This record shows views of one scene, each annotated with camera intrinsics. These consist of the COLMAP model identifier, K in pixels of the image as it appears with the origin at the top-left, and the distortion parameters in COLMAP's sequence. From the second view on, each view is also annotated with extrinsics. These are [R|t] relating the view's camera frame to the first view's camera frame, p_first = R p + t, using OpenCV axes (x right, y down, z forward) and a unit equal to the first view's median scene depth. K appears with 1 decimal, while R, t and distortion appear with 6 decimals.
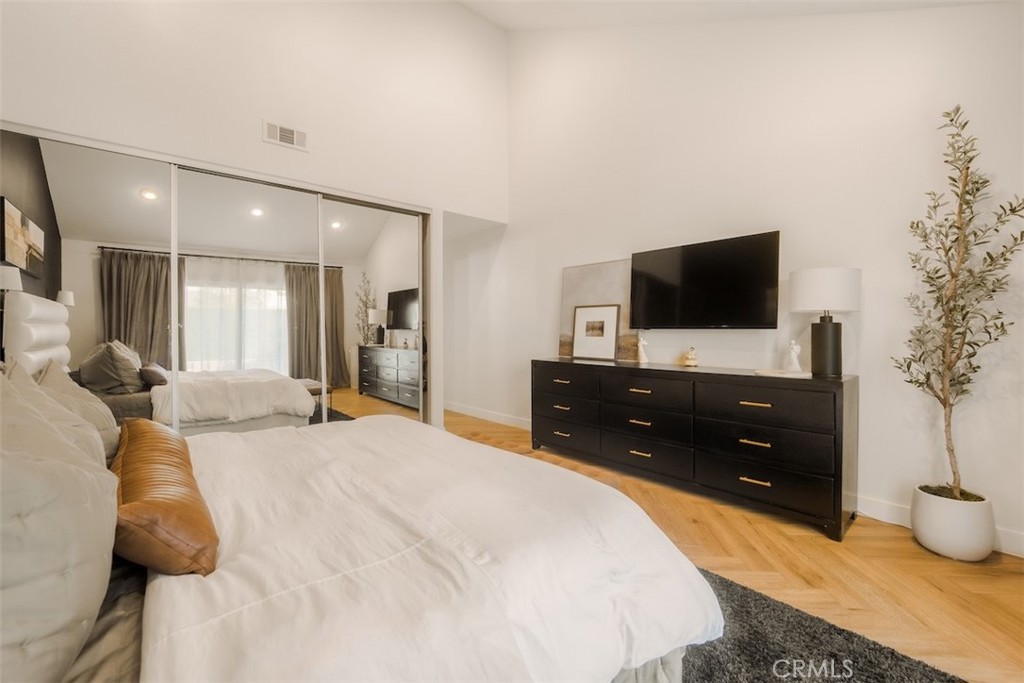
lens RADIAL K [[421.9, 0, 511.5], [0, 421.9, 332.7], [0, 0, 1]] dist [-0.000308, -0.000082]
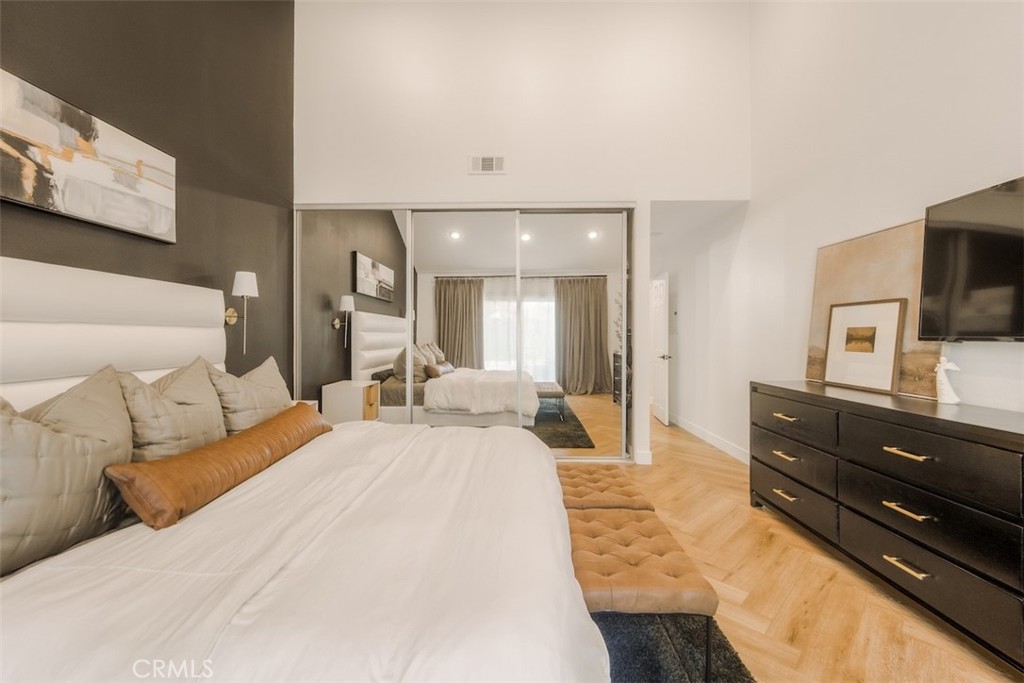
lens RADIAL K [[421.9, 0, 511.5], [0, 421.9, 332.7], [0, 0, 1]] dist [-0.000308, -0.000082]
pose [[0.743677, 0.000429, -0.668539, 0.225486], [-0.010321, 0.999888, -0.010840, -0.006935], [0.668459, 0.014961, 0.743598, 0.185380]]
